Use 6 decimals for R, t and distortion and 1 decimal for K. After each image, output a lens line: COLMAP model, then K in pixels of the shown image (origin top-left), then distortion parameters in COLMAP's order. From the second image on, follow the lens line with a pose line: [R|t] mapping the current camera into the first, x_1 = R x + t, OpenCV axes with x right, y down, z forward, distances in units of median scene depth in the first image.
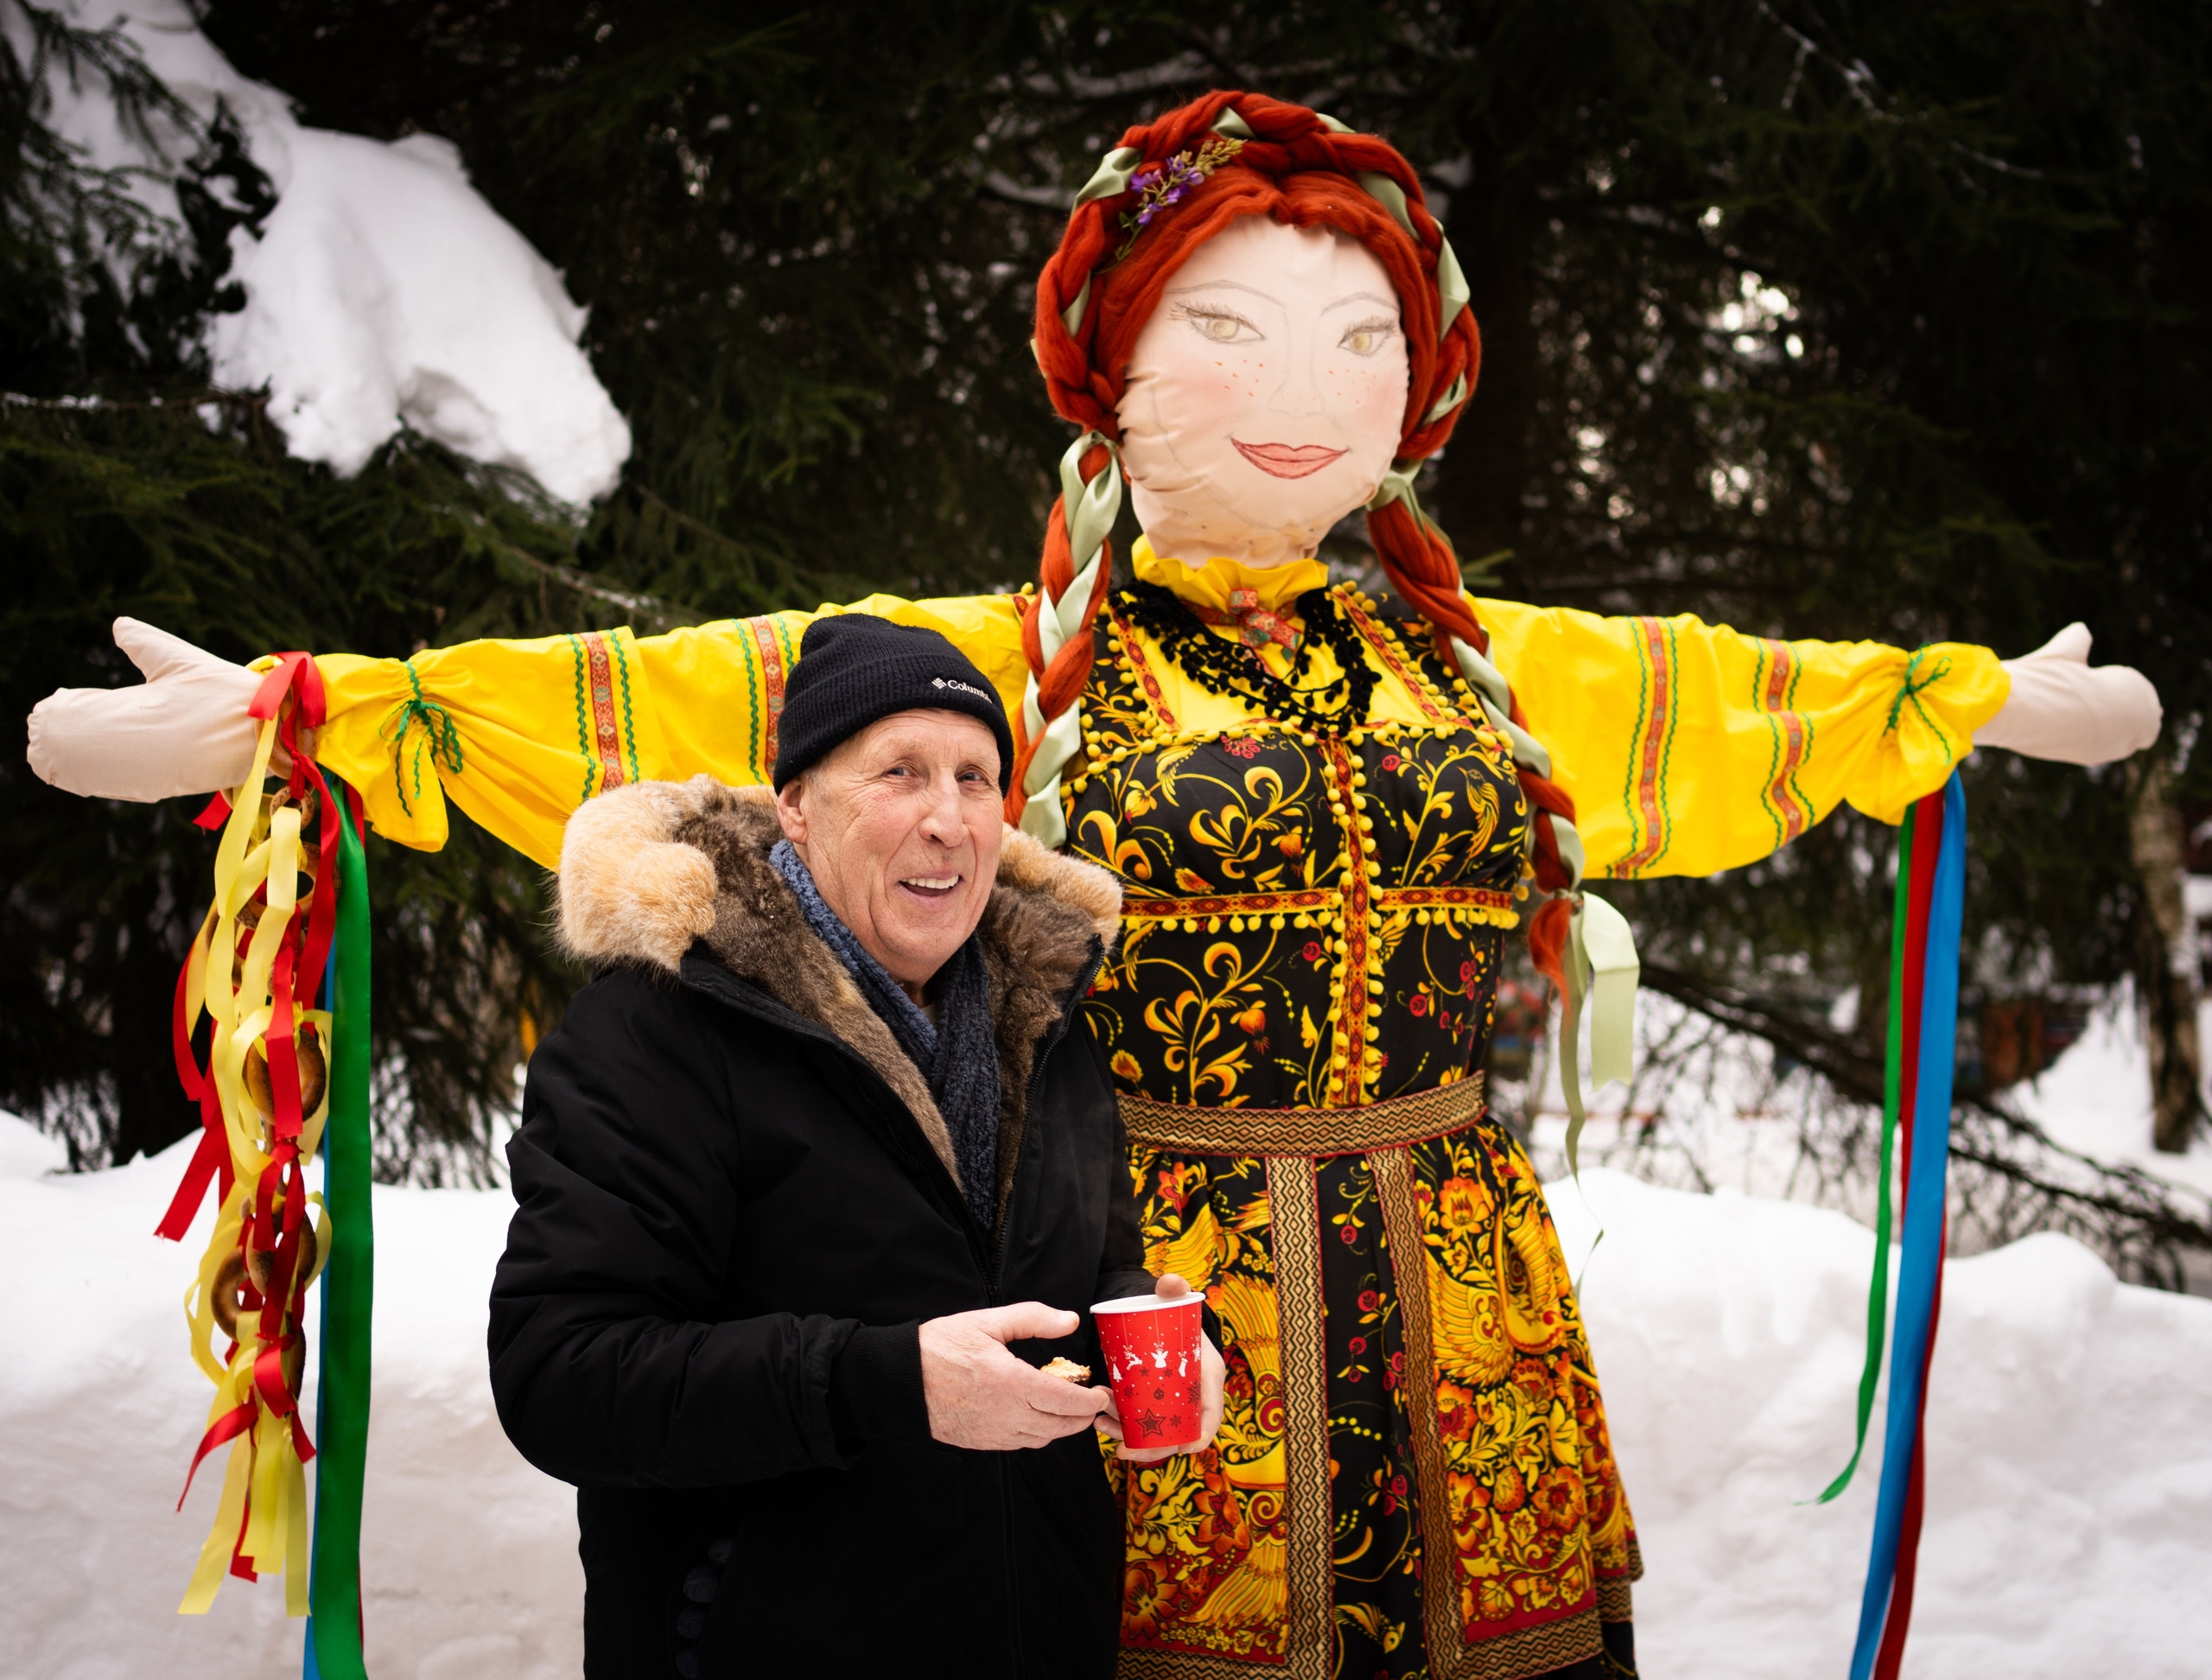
lens RADIAL K [[3714.4, 0, 1106.9], [0, 3714.4, 847.4], [0, 0, 1]] dist [0.016150, -0.057971]
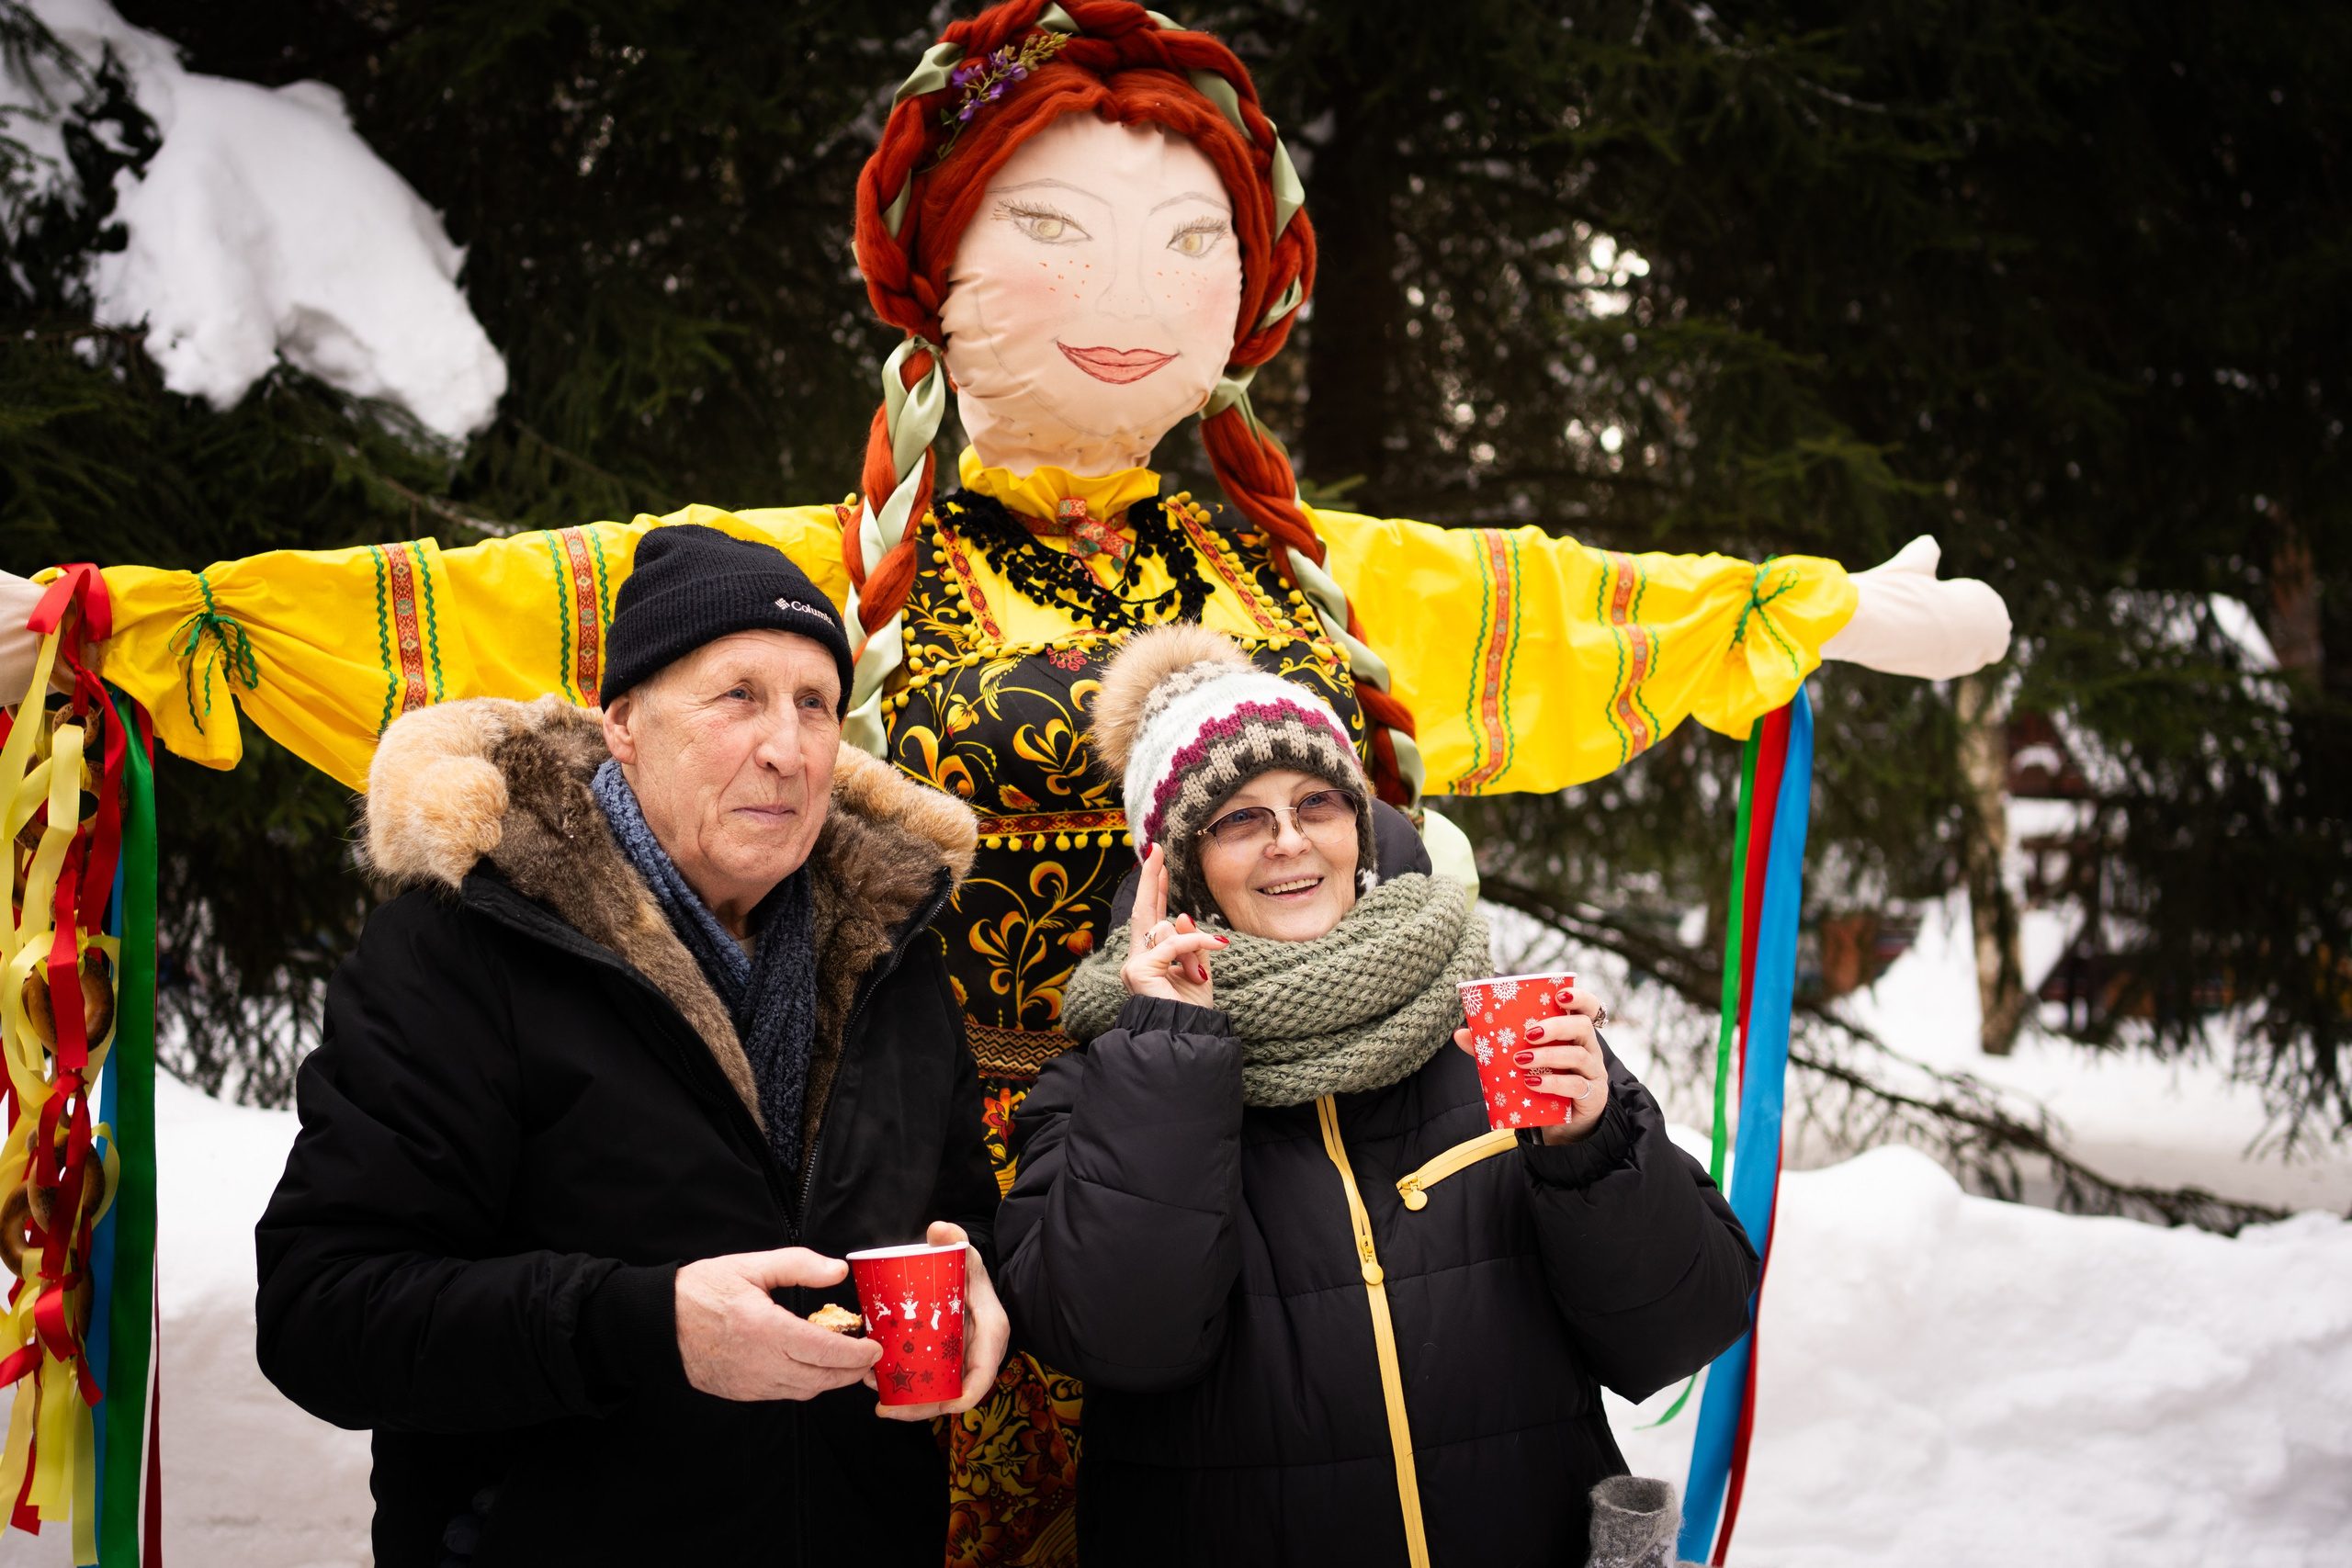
lens RADIAL K [[3410.3, 0, 1023.7], [0, 3410.3, 782.5], [0, 0, 1]] dist [0.000745, 0.079435]
pose [[0.999989, -0.004030, 0.002277, 0.022079], [0.004027, 0.999991, 0.001305, 0.003750], [-0.002282, -0.001296, 0.999997, 0.108391]]
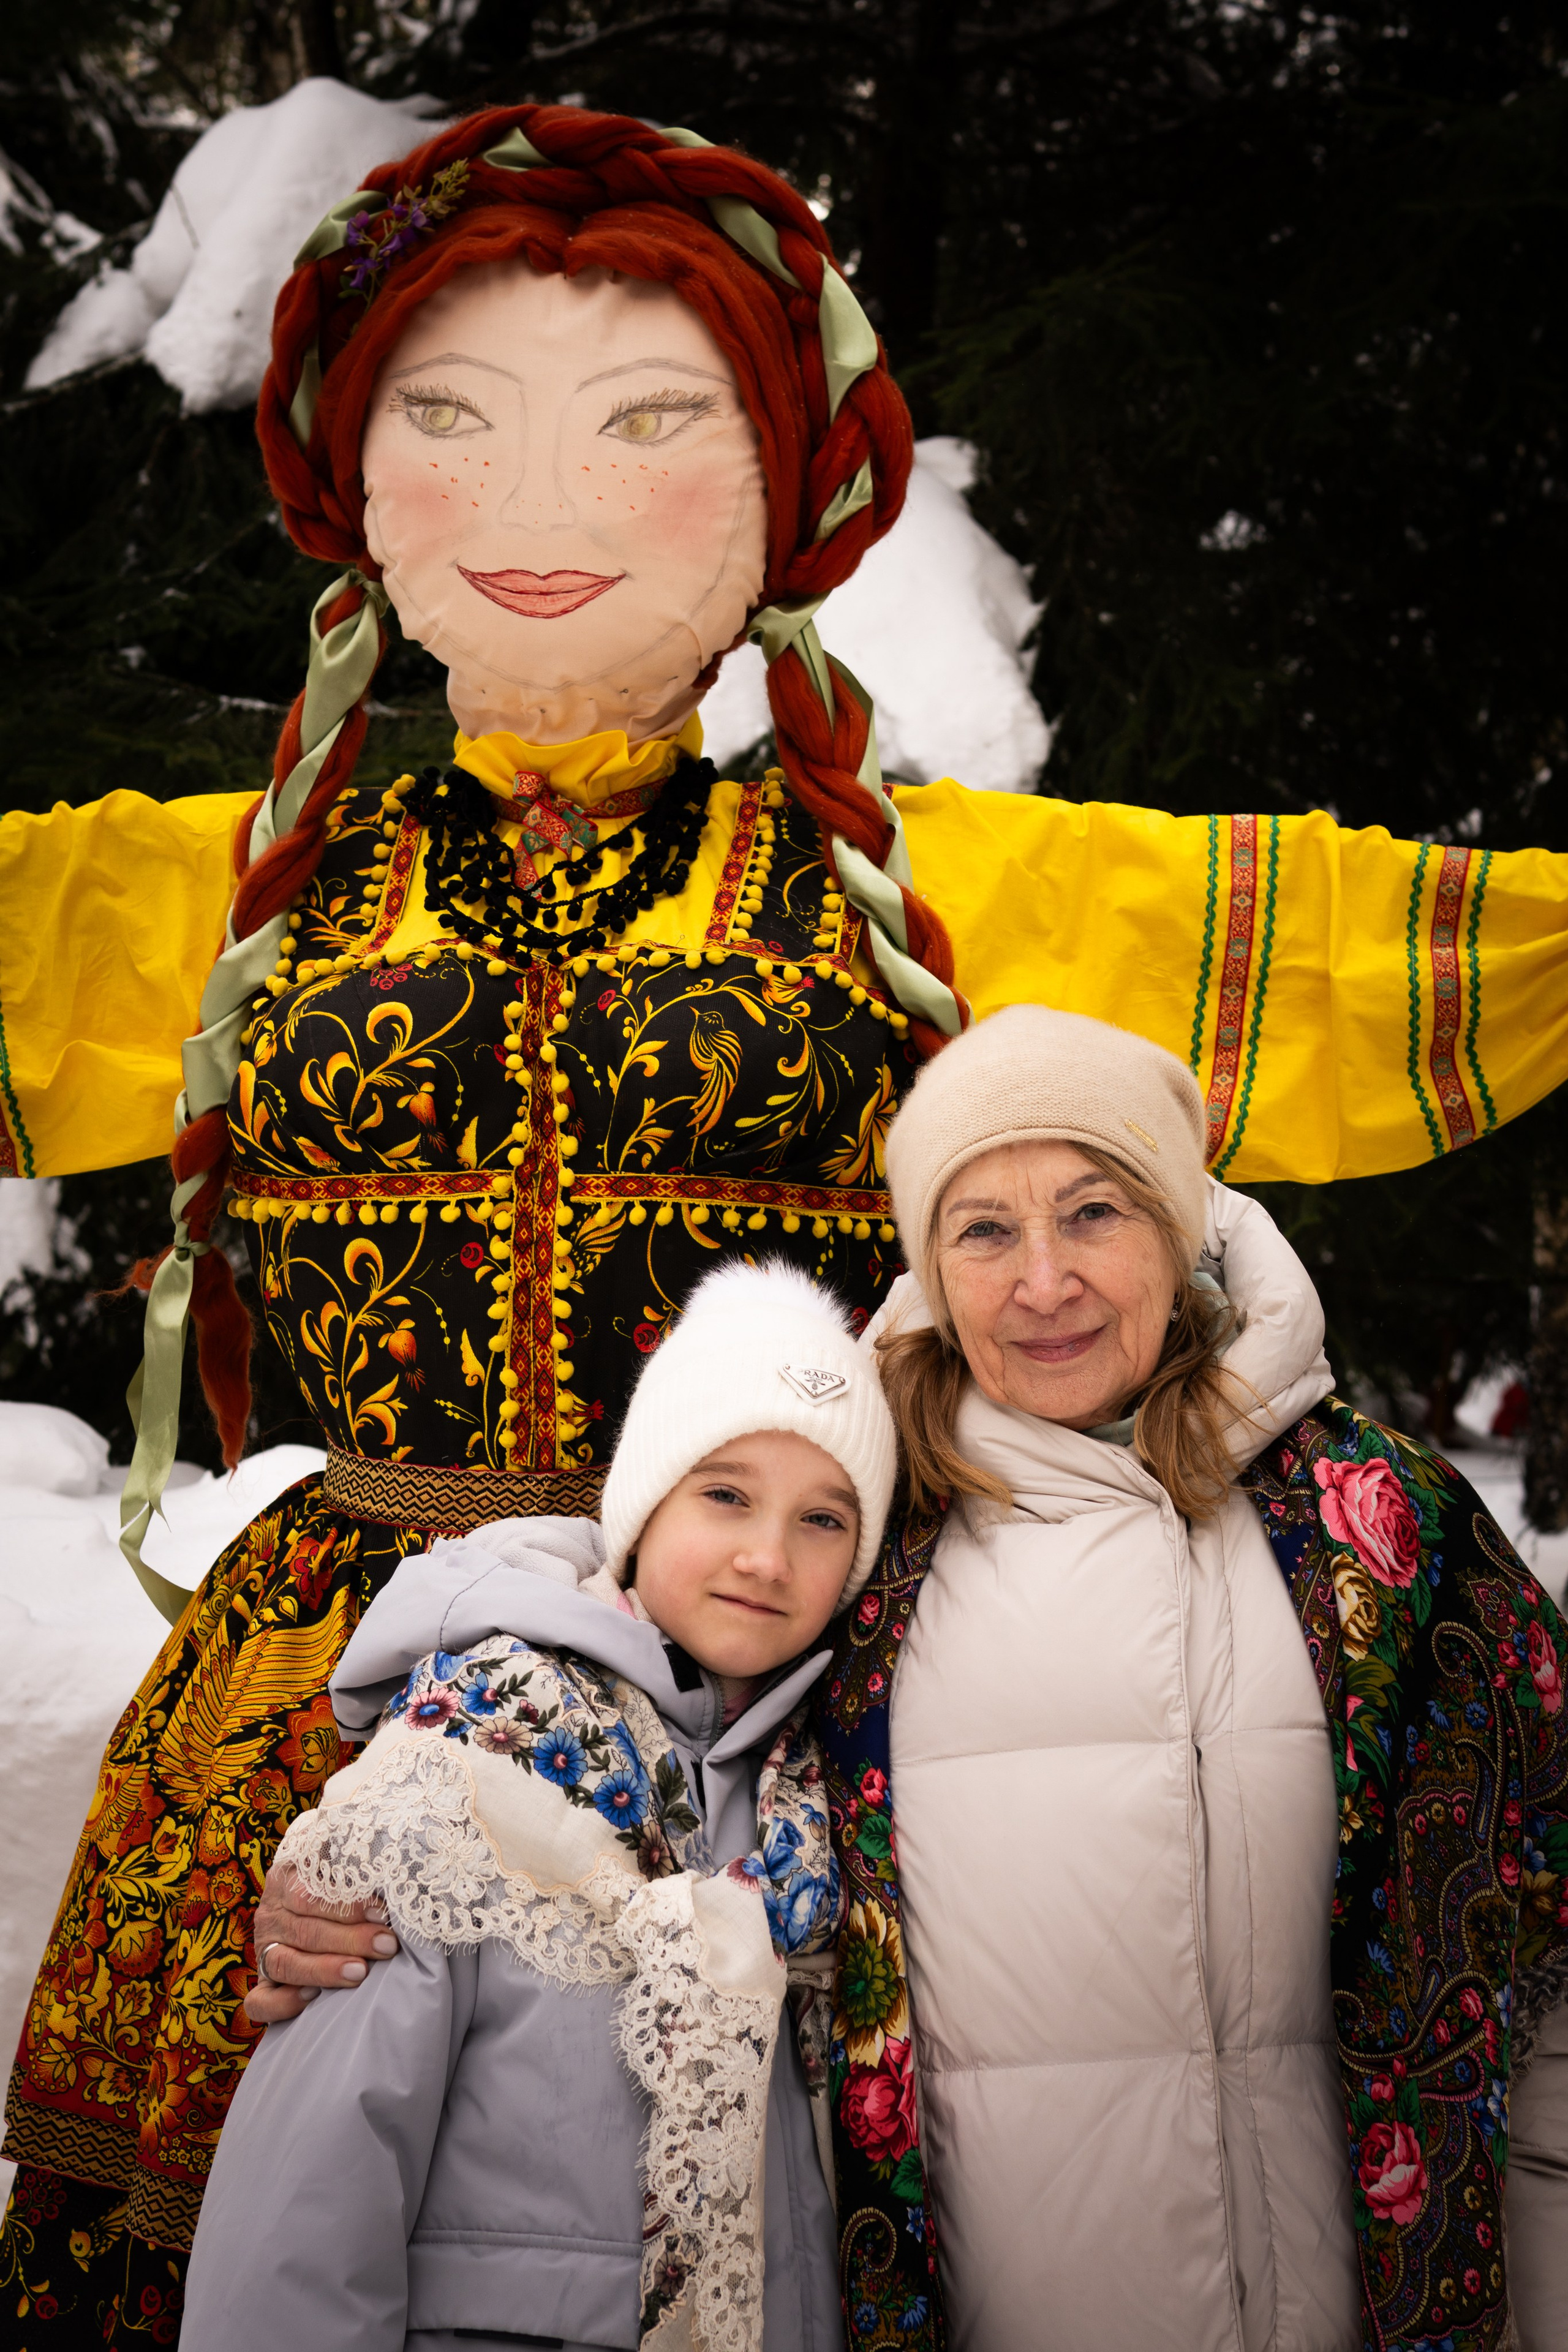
lens RADIAL K [[3525.4, 0, 825.4], [0, 3525.4, 1242.4], [0, 0, 1]] dist [-0.016464, 0.029738]
pose [[0.873776, 0.035213, -0.485053, 0.441997], [-0.030236, 0.999379, 0.018084, 0.010474], [0.485389, -0.001136, 0.874298, 0.414344]]
